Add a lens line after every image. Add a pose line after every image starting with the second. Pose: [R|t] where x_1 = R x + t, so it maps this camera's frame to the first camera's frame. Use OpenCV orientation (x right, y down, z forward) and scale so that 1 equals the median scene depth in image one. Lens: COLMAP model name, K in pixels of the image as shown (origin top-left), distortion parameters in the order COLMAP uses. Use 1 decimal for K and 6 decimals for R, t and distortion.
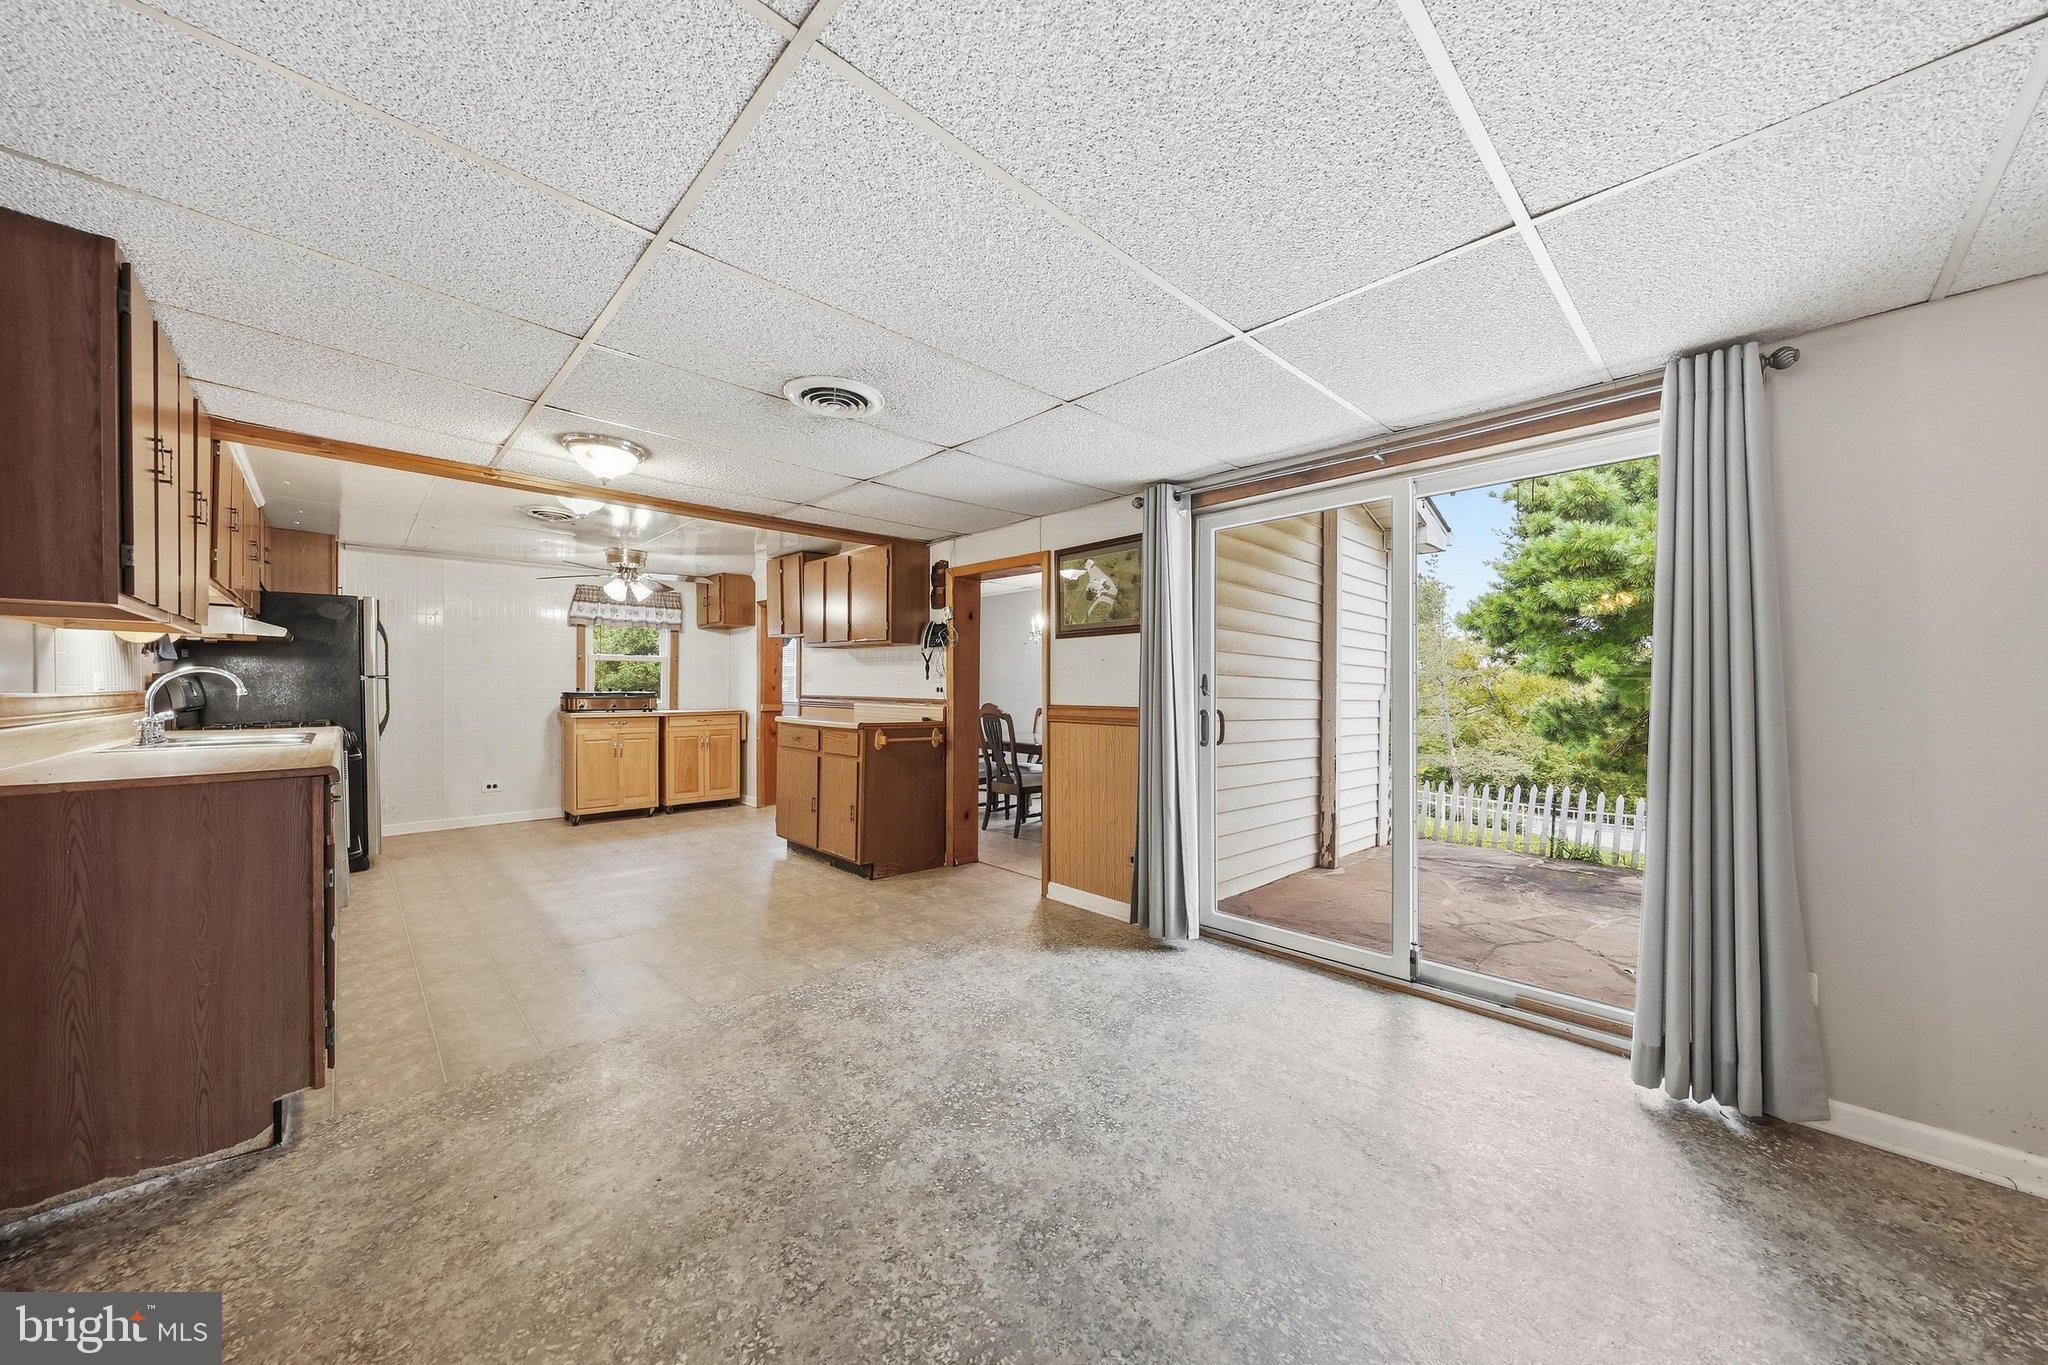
lens RADIAL K [[699.5, 0, 1018.7], [0, 699.5, 693.1], [0, 0, 1]] dist [0.001398, 0.000111]
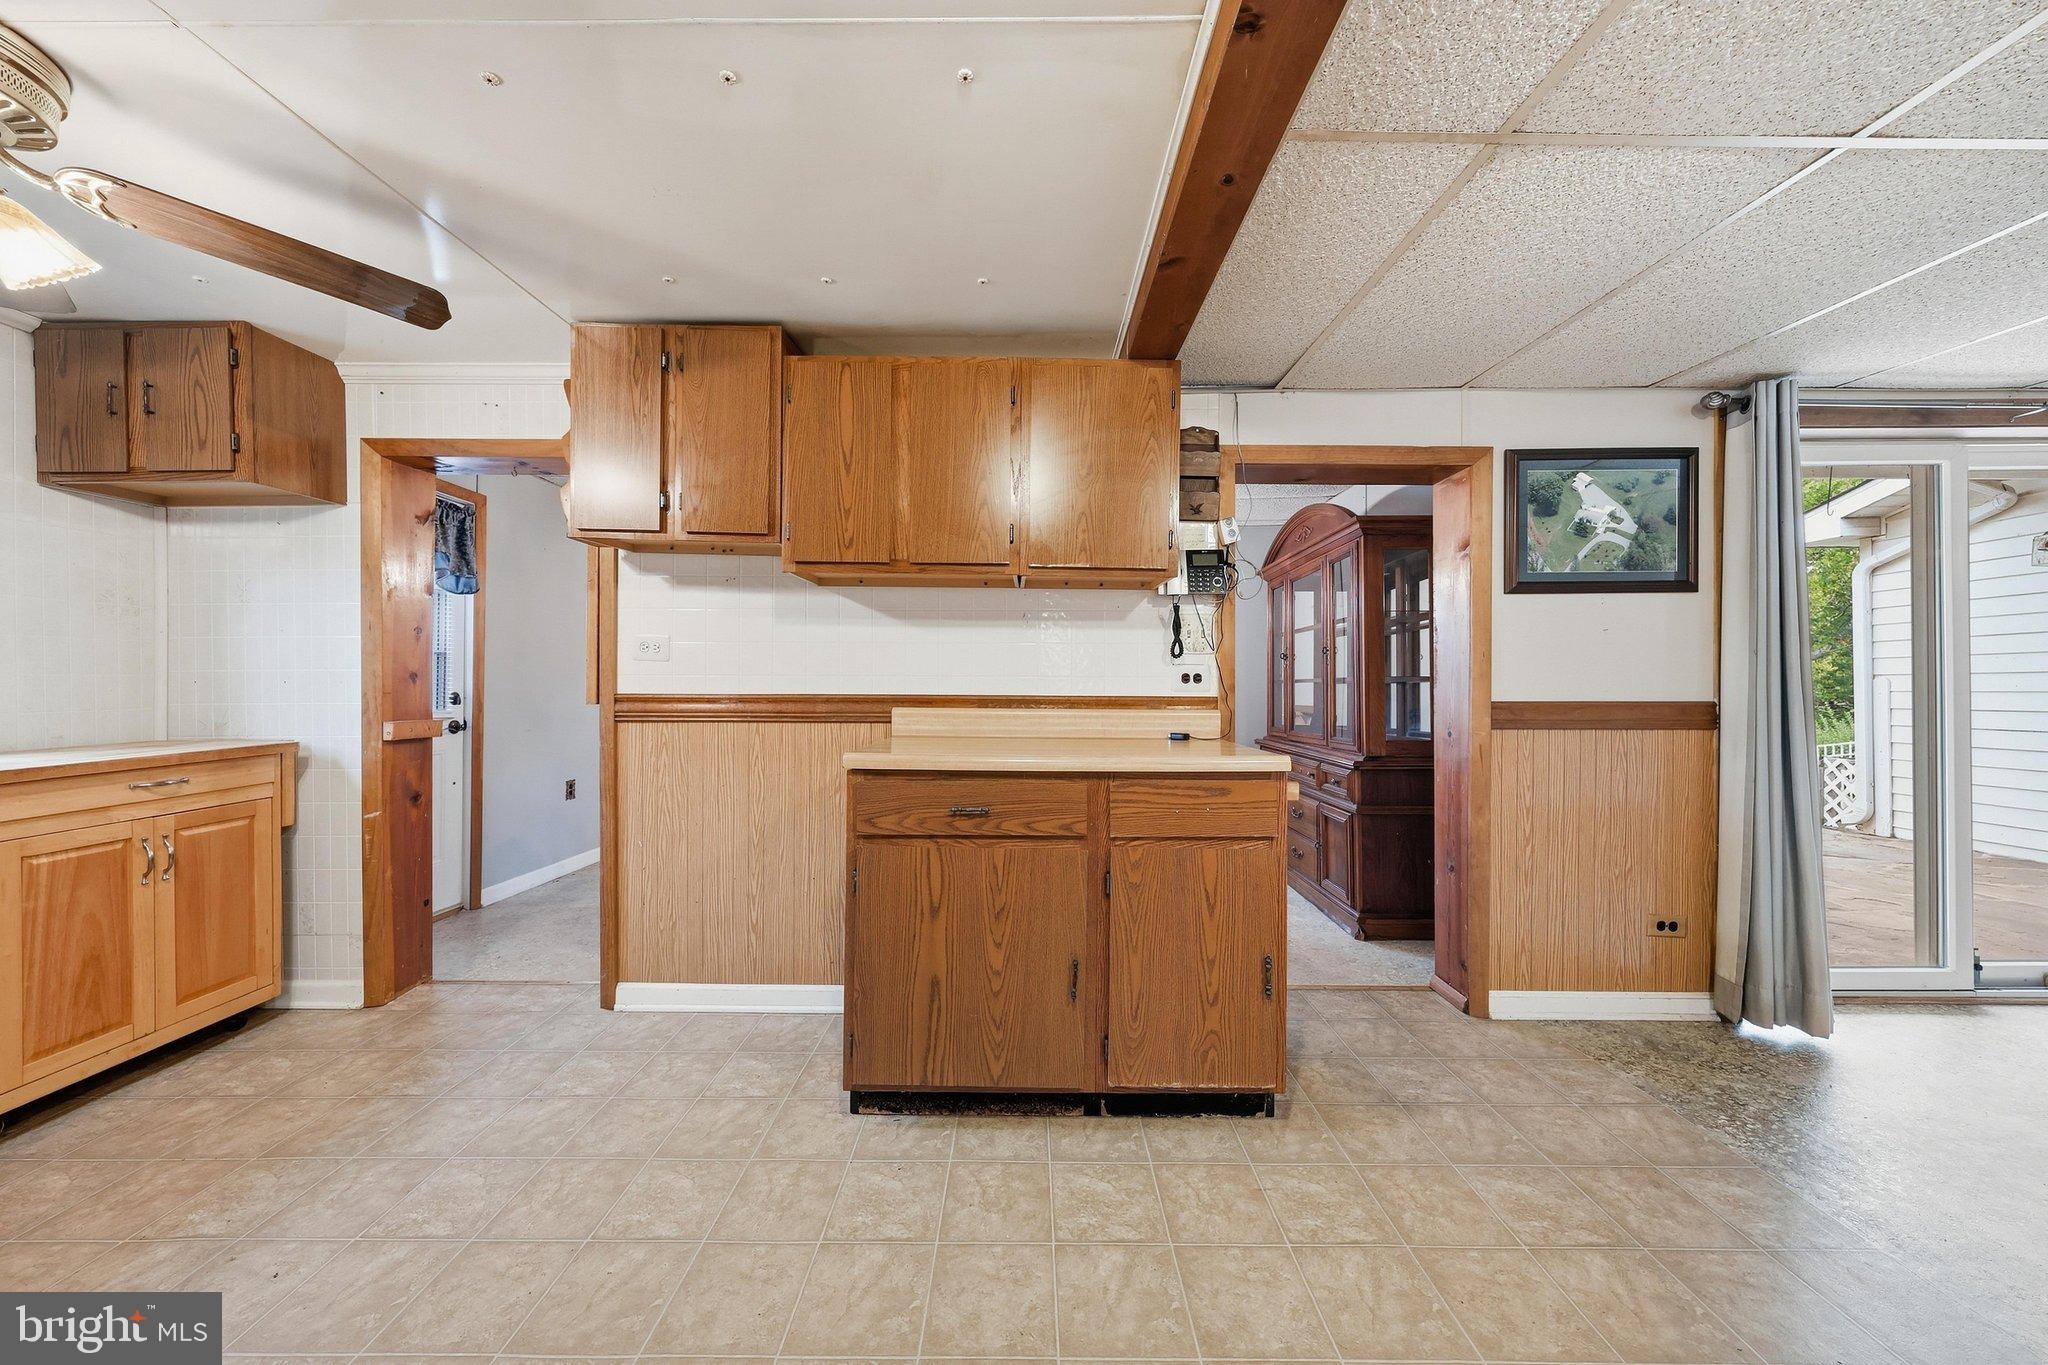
lens RADIAL K [[699.5, 0, 1018.2], [0, 699.5, 680.4], [0, 0, 1]] dist [0.001398, 0.000111]
pose [[0.699213, -0.011822, 0.714816, -0.732092], [0.007628, 0.999930, 0.009076, -0.011067], [-0.714873, -0.000893, 0.699254, 0.936663]]
